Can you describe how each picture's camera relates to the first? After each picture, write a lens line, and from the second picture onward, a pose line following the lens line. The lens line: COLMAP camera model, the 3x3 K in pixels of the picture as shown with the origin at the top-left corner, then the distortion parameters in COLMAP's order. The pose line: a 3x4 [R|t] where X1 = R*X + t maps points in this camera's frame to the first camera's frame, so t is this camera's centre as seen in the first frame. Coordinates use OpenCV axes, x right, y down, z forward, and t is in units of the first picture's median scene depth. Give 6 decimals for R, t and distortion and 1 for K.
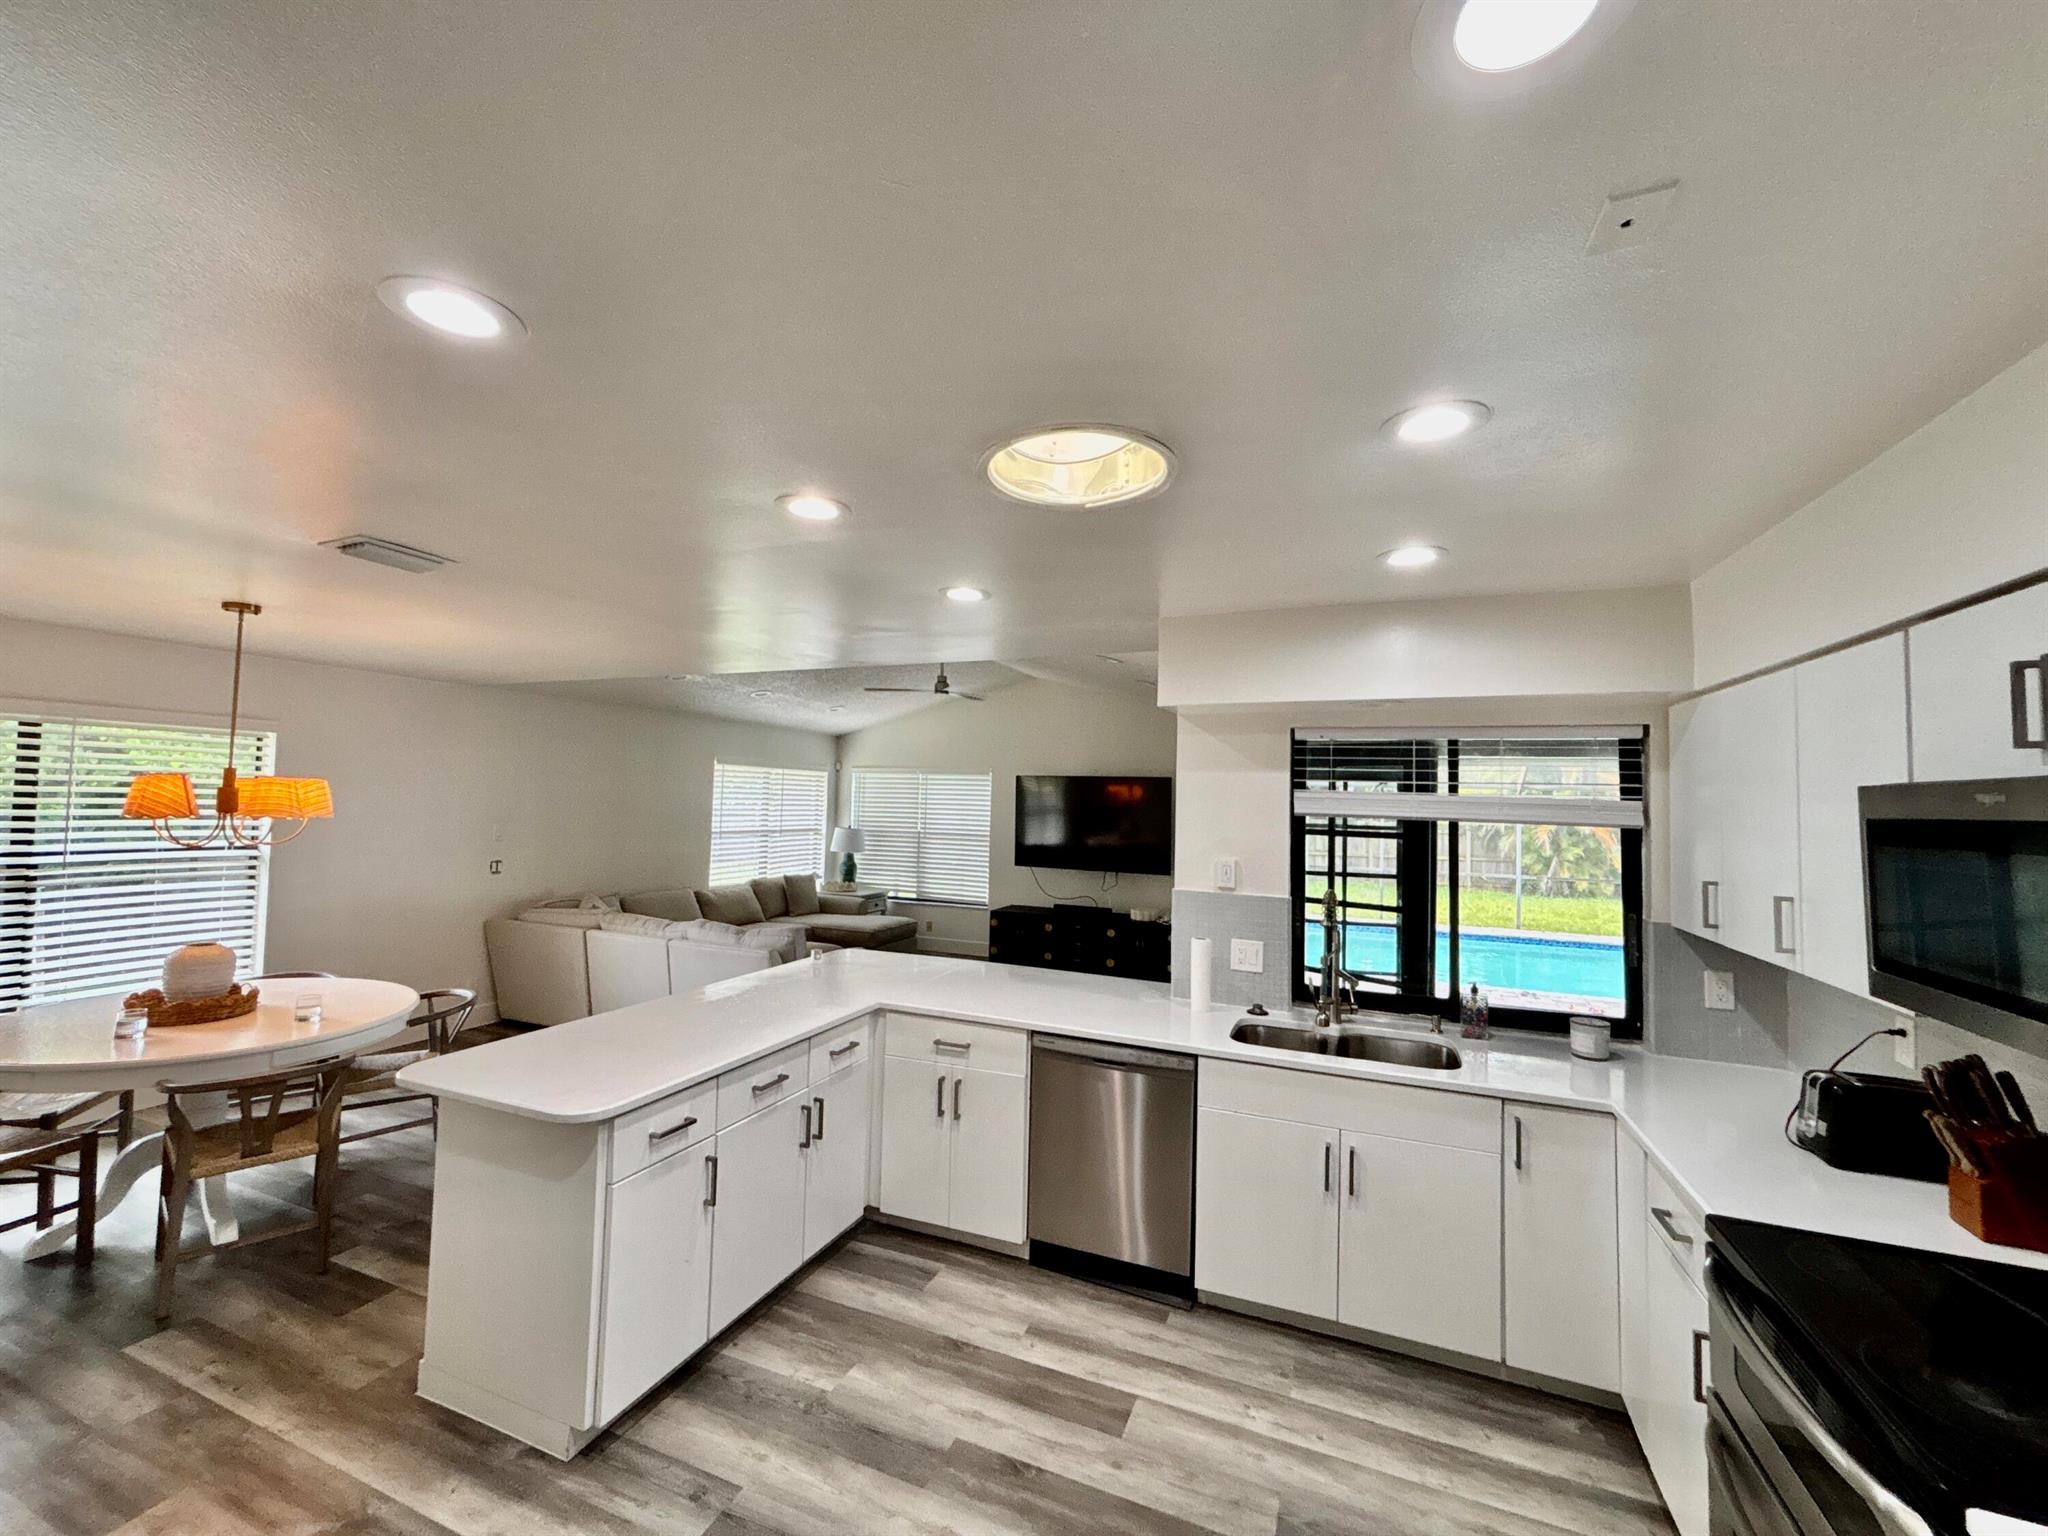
lens RADIAL K [[828.7, 0, 1021.4], [0, 828.7, 766.2], [0, 0, 1]] dist [0.016380, 0.000097]
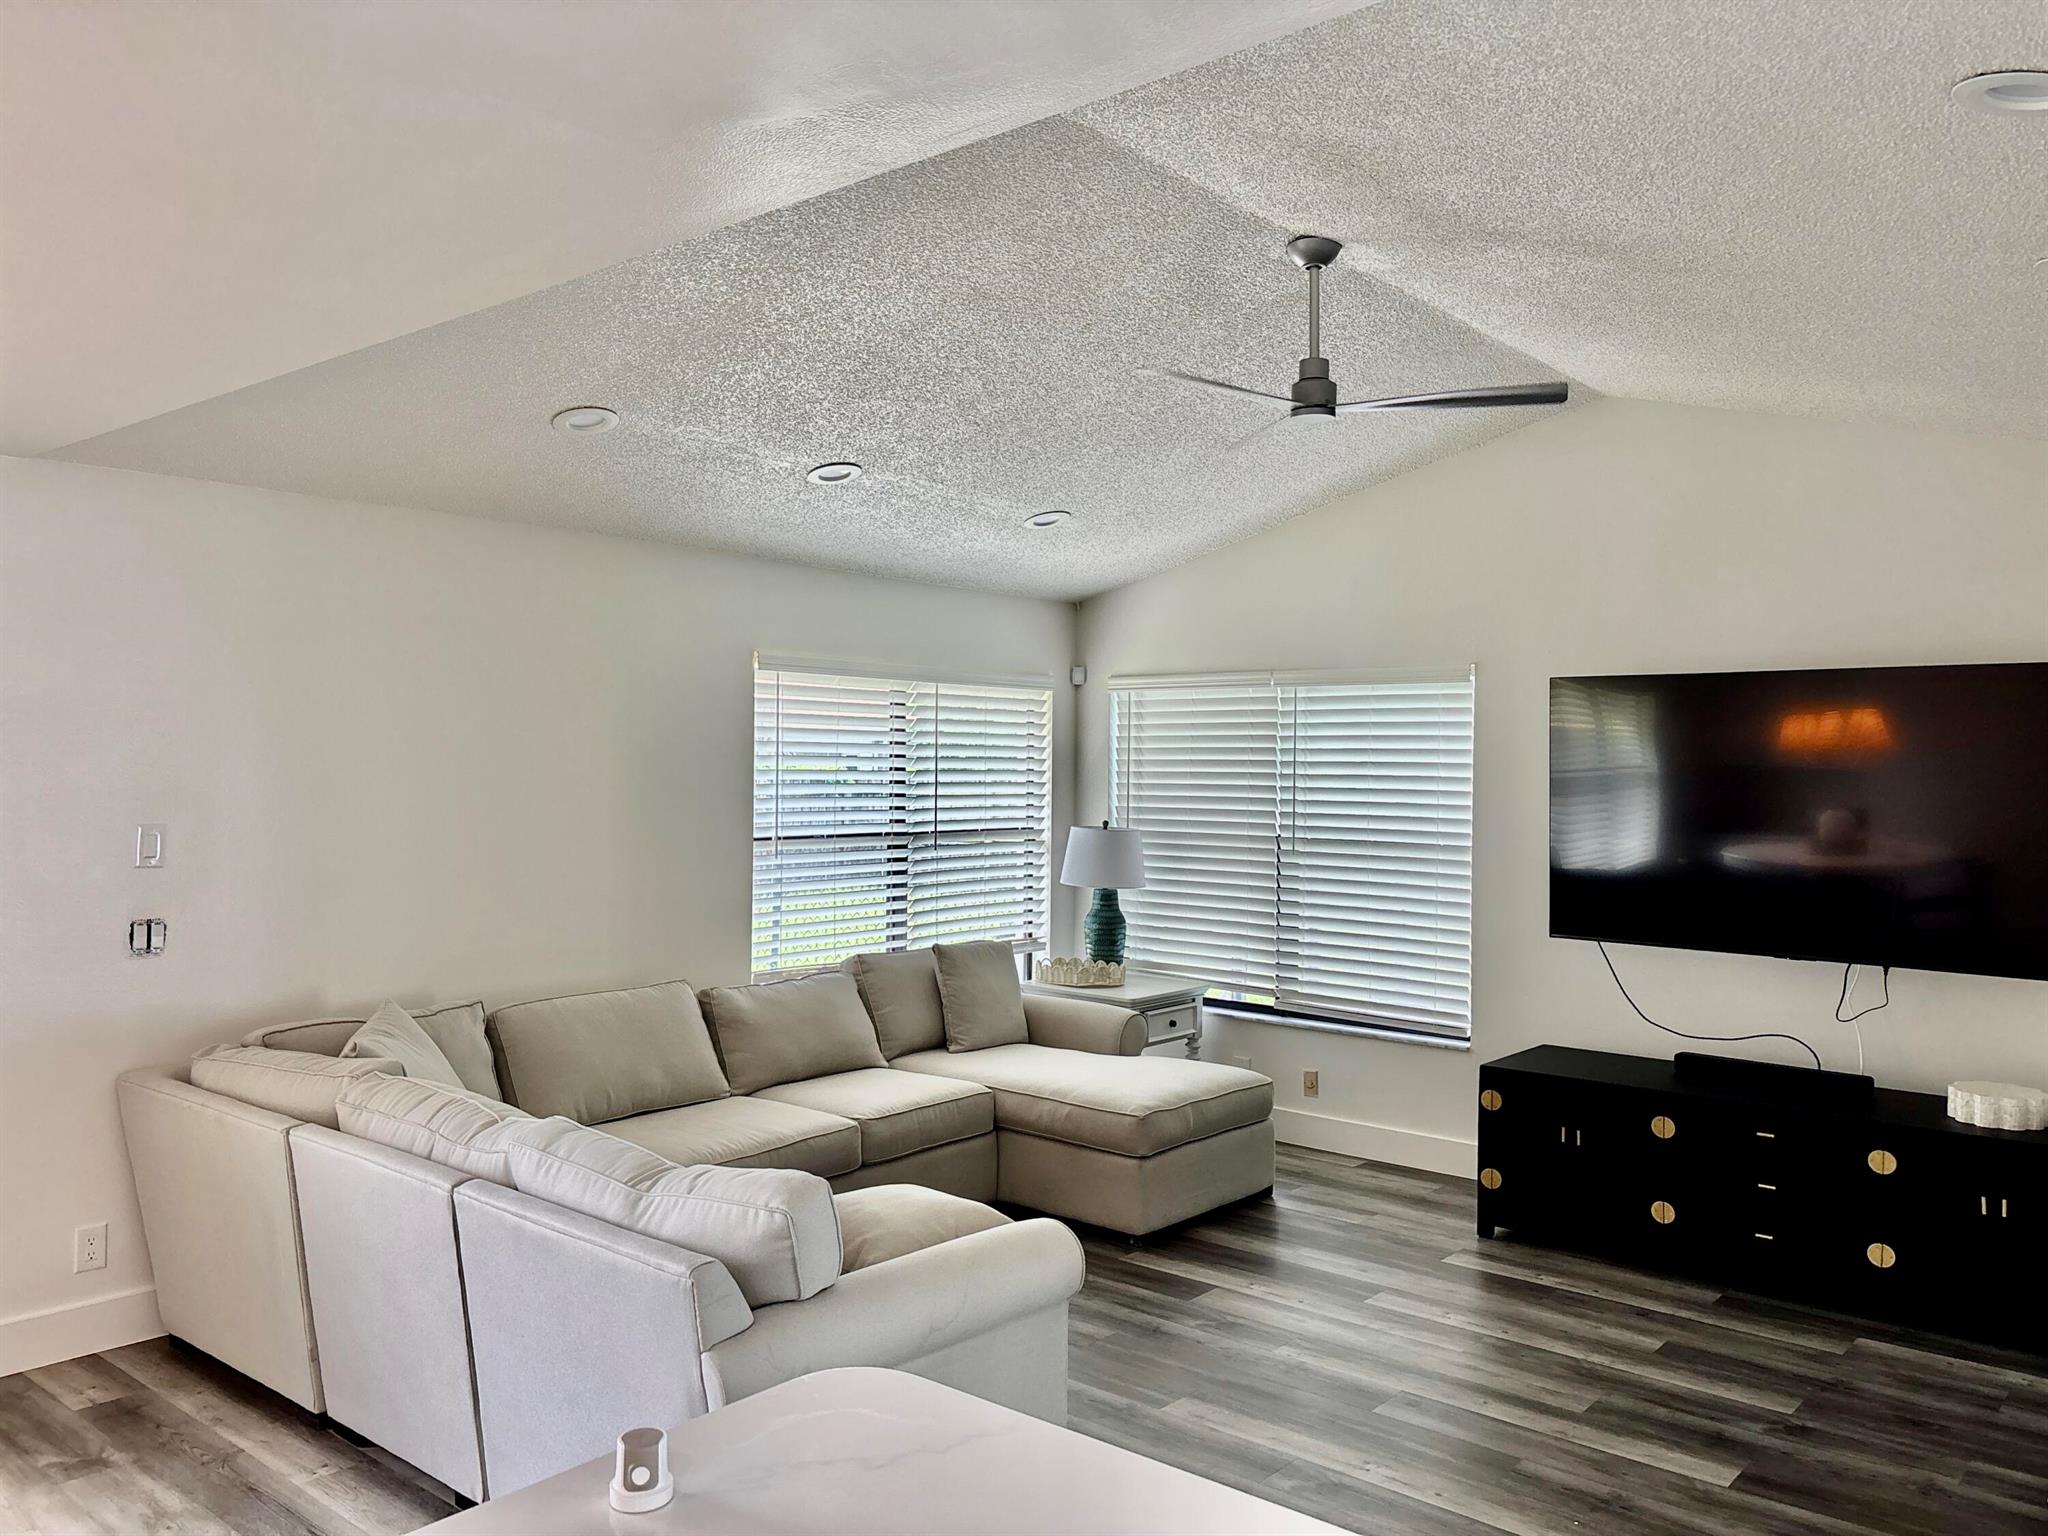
lens RADIAL K [[1564.6, 0, 1023.4], [0, 1564.6, 774.7], [0, 0, 1]] dist [0.079685, -0.000492]
pose [[0.952220, -0.010201, -0.305242, -0.013431], [0.024477, 0.998776, 0.042977, 0.015771], [0.304430, -0.048395, 0.951305, 0.270917]]
